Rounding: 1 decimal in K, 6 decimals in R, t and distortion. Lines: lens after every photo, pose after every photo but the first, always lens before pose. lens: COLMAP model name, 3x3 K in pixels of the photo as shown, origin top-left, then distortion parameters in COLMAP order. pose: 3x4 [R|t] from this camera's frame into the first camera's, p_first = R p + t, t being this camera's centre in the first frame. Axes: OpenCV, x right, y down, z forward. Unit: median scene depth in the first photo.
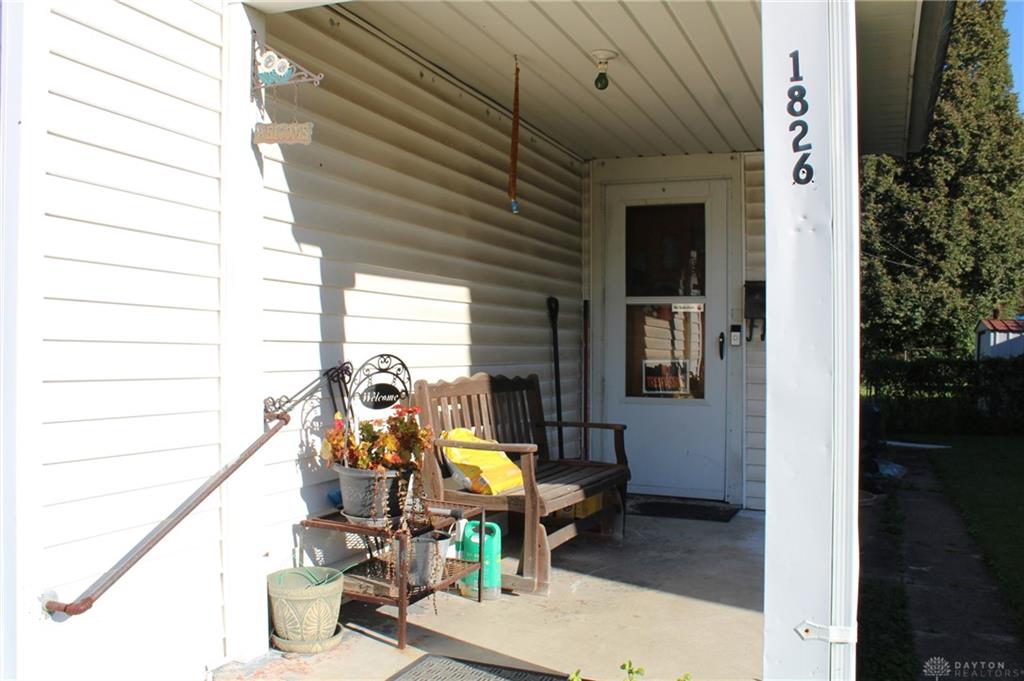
lens RADIAL K [[882.9, 0, 512.0], [0, 882.9, 340.5], [0, 0, 1]] dist [-0.143517, 0.139589]
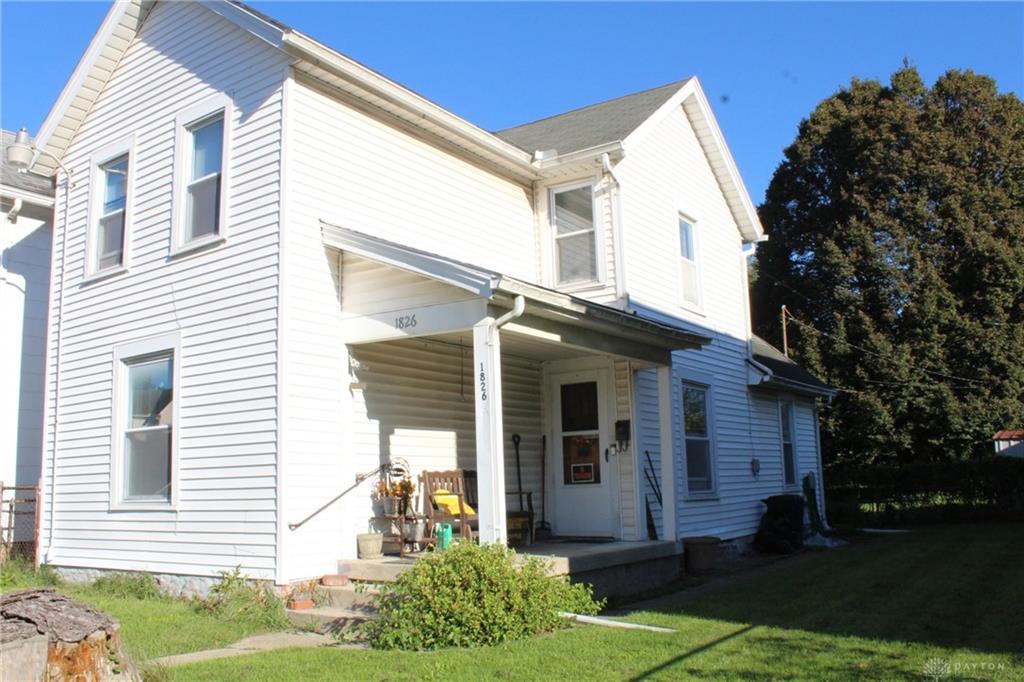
lens RADIAL K [[882.9, 0, 512.0], [0, 882.9, 341.0], [0, 0, 1]] dist [-0.143517, 0.139589]
pose [[0.976530, -0.070622, -0.203476, 0.438561], [0.037132, 0.985772, -0.163932, 0.066430], [0.212158, 0.152529, 0.965258, -0.922686]]
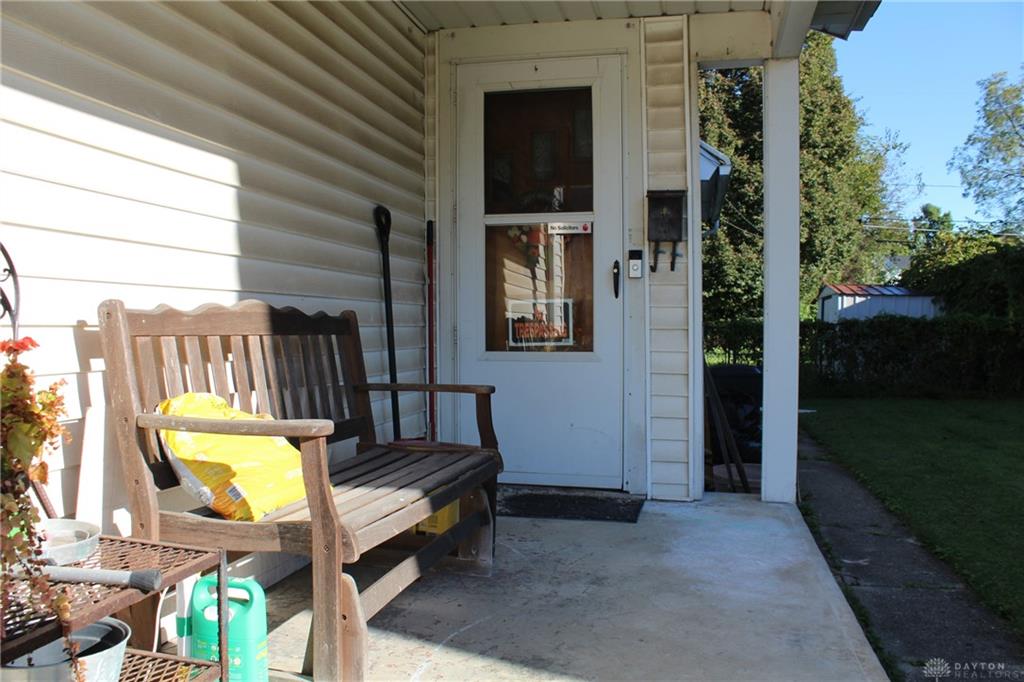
lens RADIAL K [[841.4, 0, 512.0], [0, 841.4, 341.0], [0, 0, 1]] dist [-0.100017, 0.002808]
pose [[0.984055, -0.013606, 0.177346, 0.027283], [0.008922, 0.999591, 0.027182, 0.037396], [-0.177643, -0.025167, 0.983773, 0.316092]]
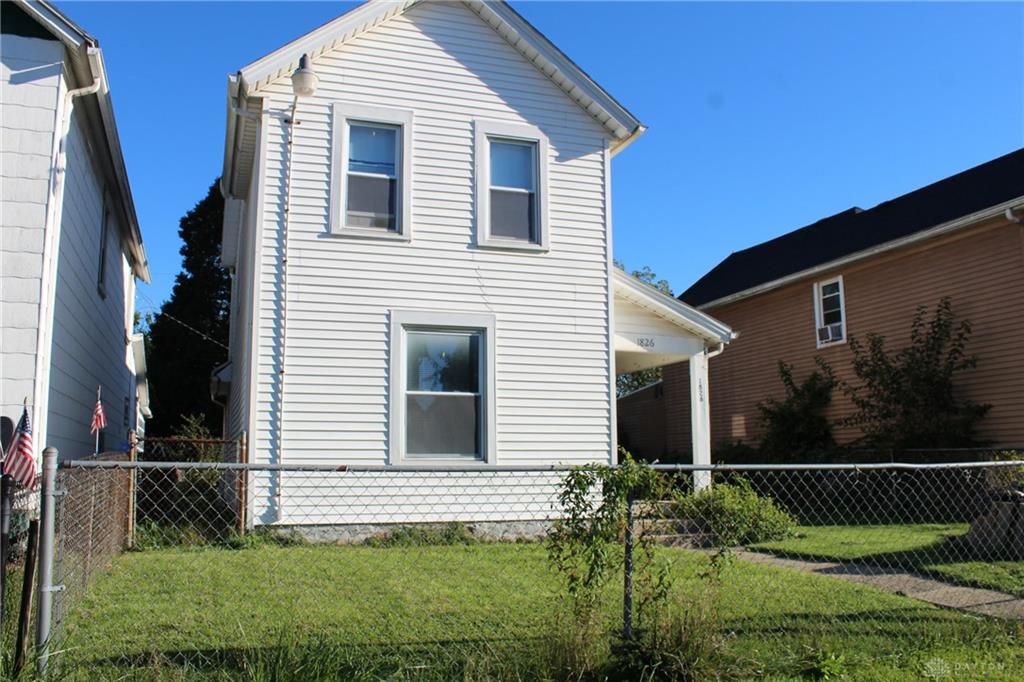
lens RADIAL K [[882.9, 0, 512.0], [0, 882.9, 341.0], [0, 0, 1]] dist [-0.143517, 0.139589]
pose [[0.738860, 0.088310, 0.668048, -1.677960], [0.009873, 0.989850, -0.141769, 0.088663], [-0.673787, 0.111344, 0.730489, -0.916163]]
